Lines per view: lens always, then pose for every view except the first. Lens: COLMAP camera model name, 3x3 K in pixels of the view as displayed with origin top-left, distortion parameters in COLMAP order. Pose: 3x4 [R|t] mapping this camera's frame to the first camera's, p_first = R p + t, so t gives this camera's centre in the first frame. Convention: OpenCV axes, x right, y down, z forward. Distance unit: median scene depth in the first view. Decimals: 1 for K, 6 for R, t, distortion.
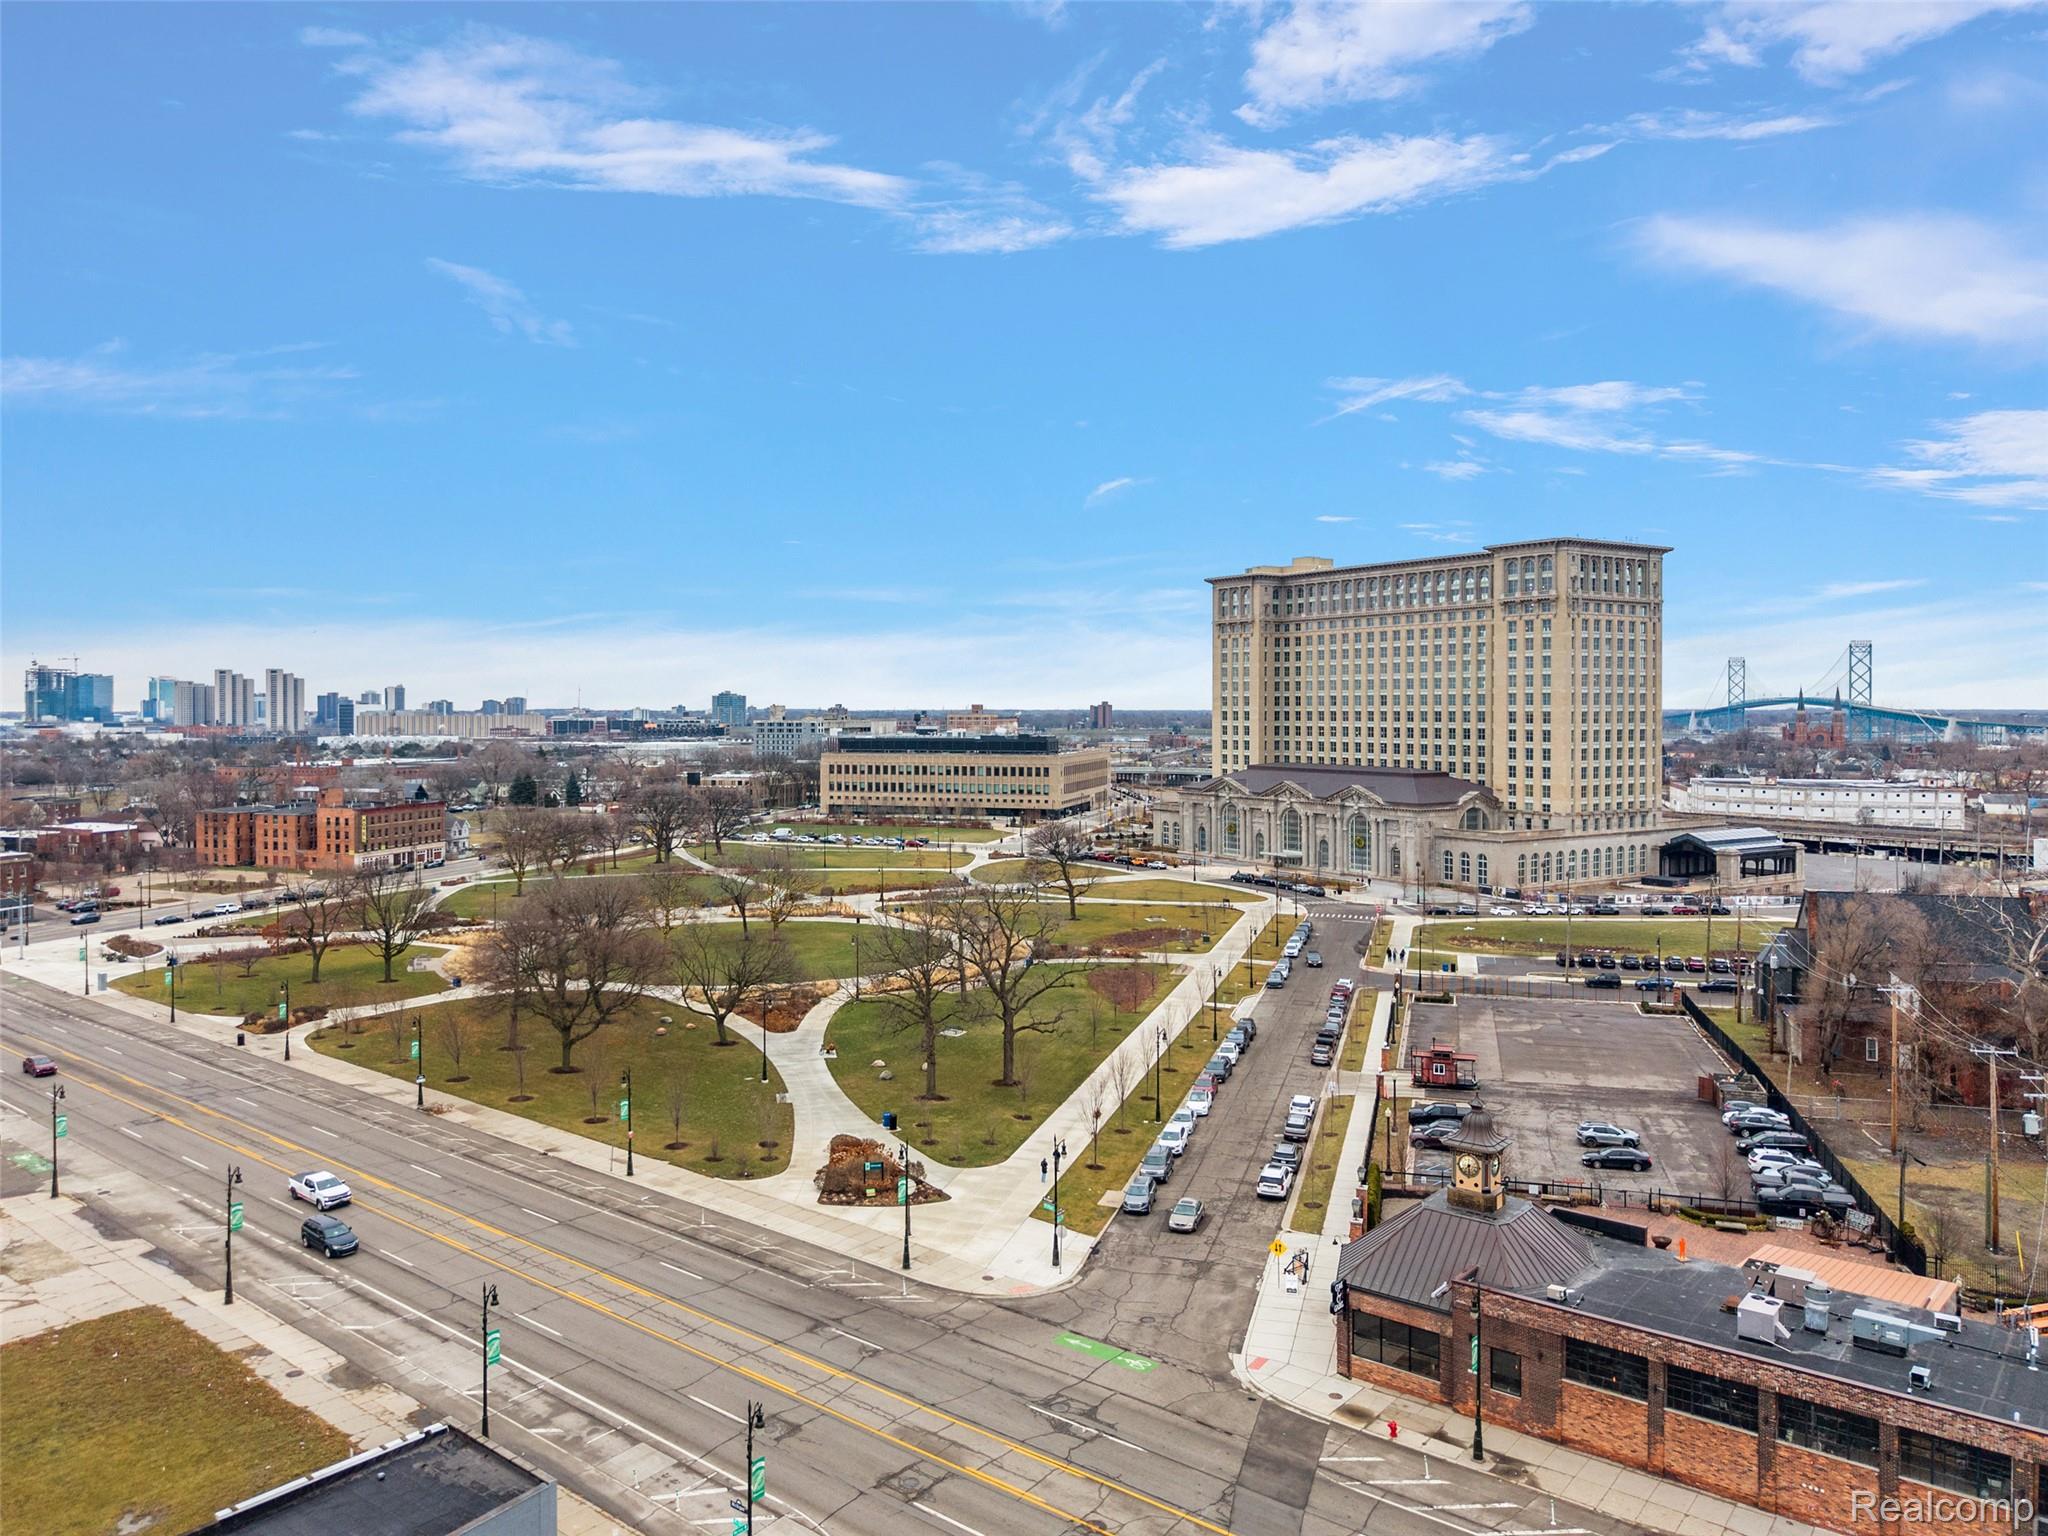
lens RADIAL K [[1442.4, 0, 967.0], [0, 1442.4, 727.5], [0, 0, 1]] dist [0.042277, -0.065204]
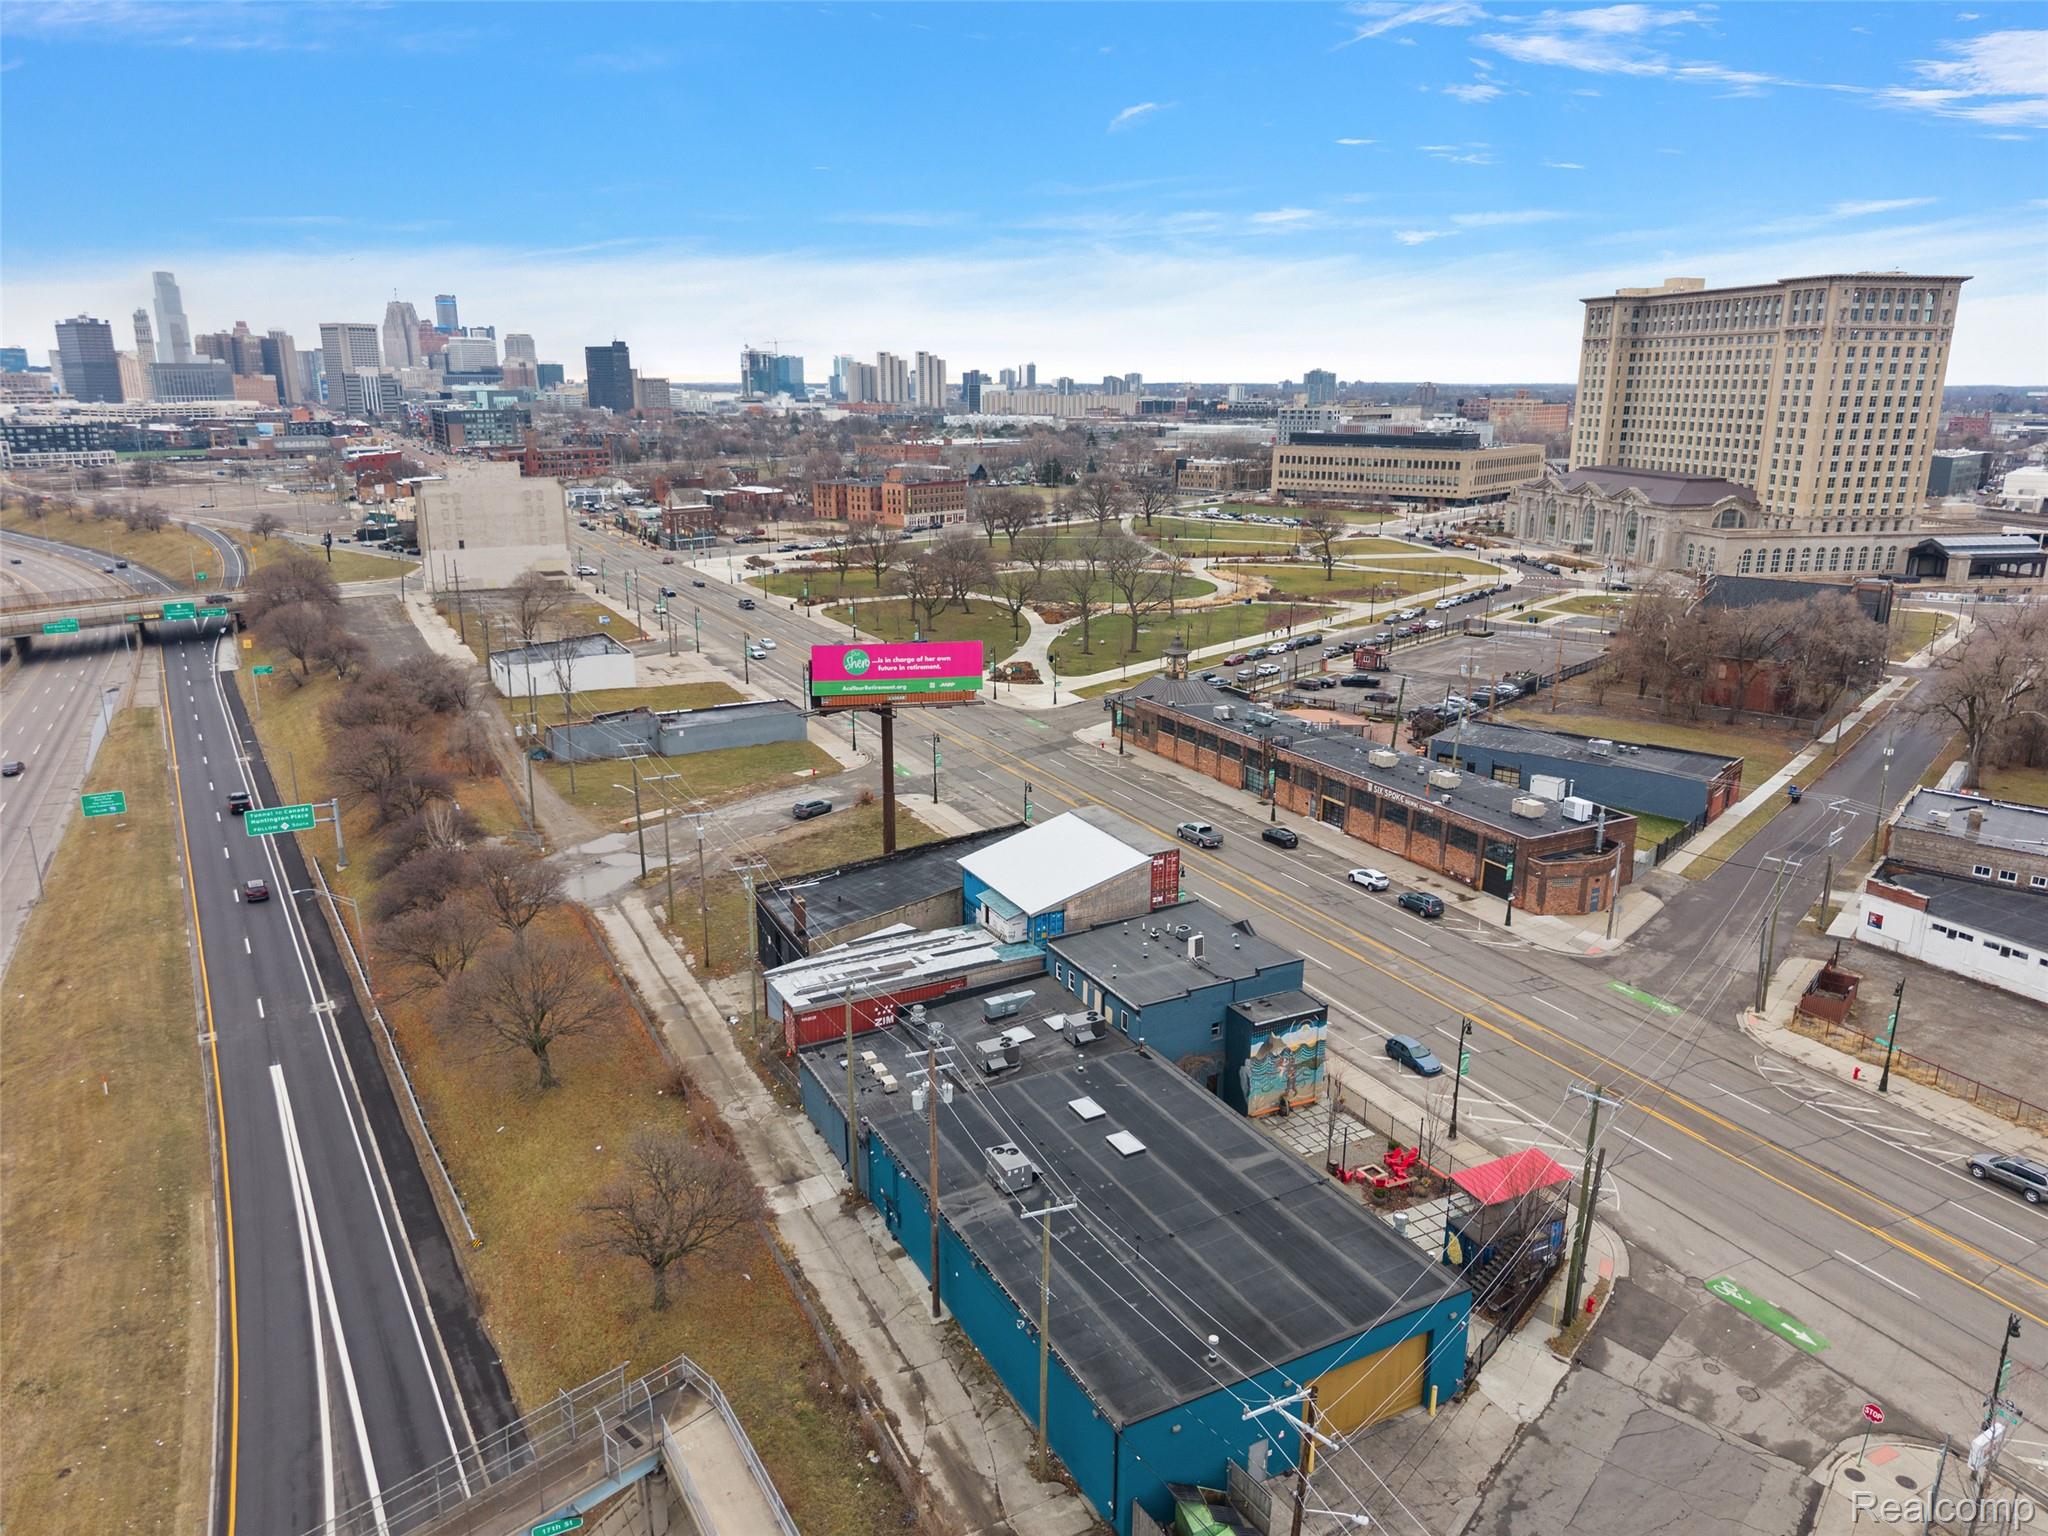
lens RADIAL K [[1387.0, 0, 1027.8], [0, 1387.0, 755.5], [0, 0, 1]] dist [0.024297, -0.035087]
pose [[0.927215, 0.099619, -0.361037, 0.244426], [-0.007052, 0.968450, 0.249109, -0.030373], [0.374463, -0.228432, 0.898664, -0.304715]]
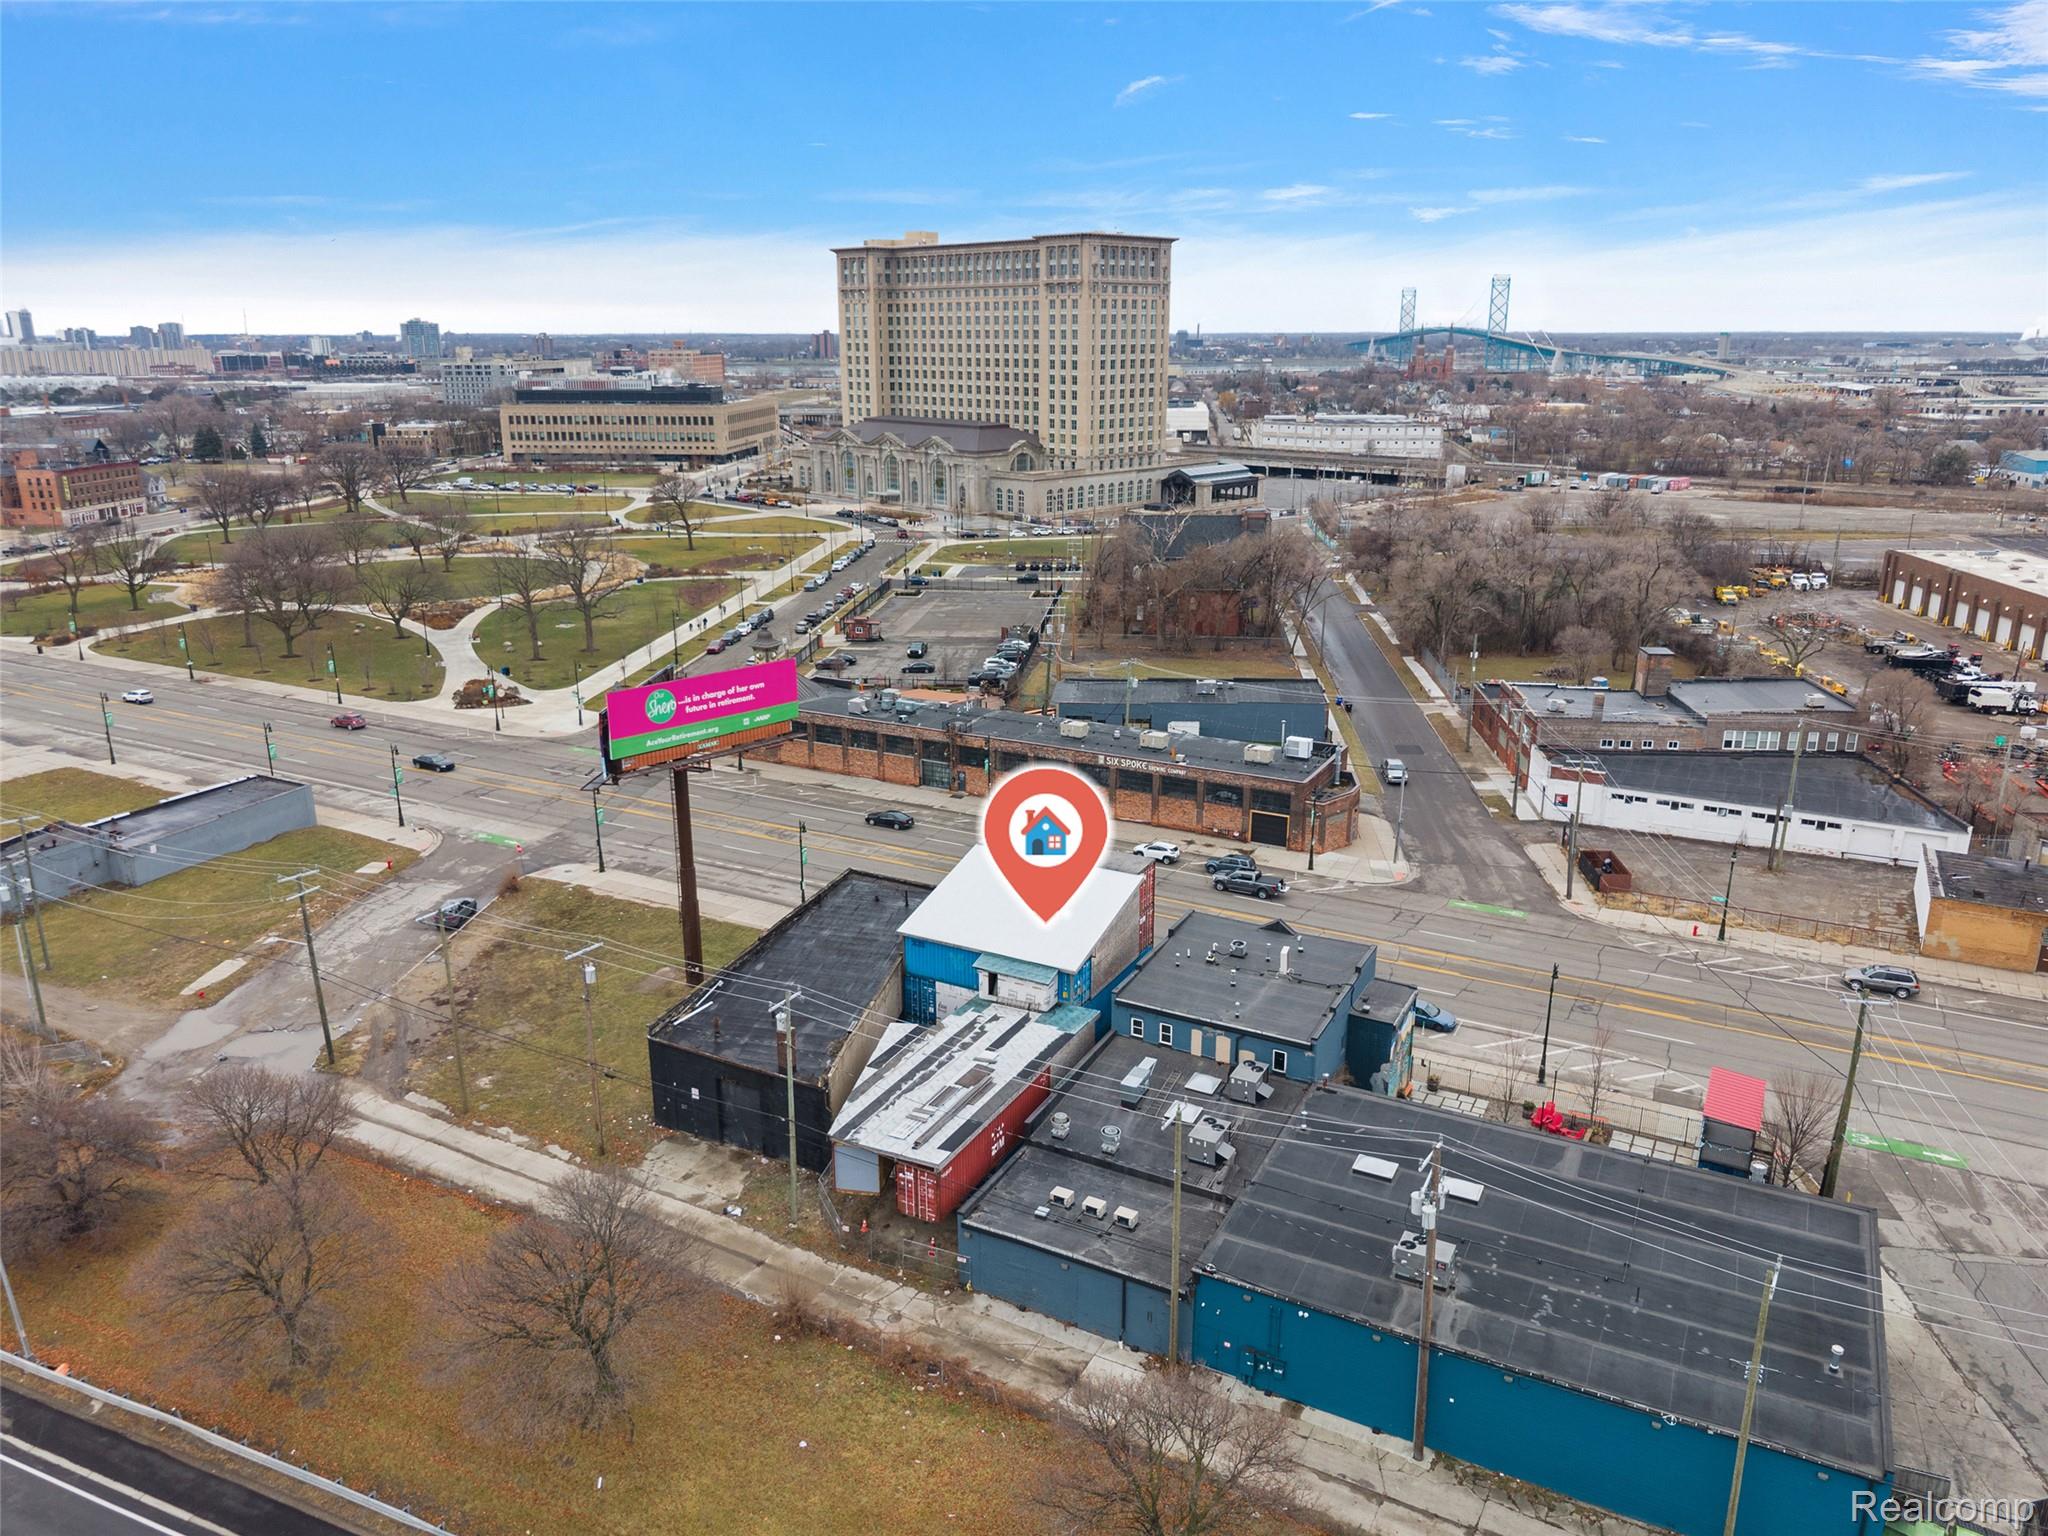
lens RADIAL K [[1419.7, 0, 1024.8], [0, 1419.7, 786.9], [0, 0, 1]] dist [0.042664, -0.058609]
pose [[0.976664, -0.066068, 0.204361, 0.071564], [0.003643, 0.956471, 0.291805, -0.030054], [-0.214744, -0.284251, 0.934391, -0.271481]]
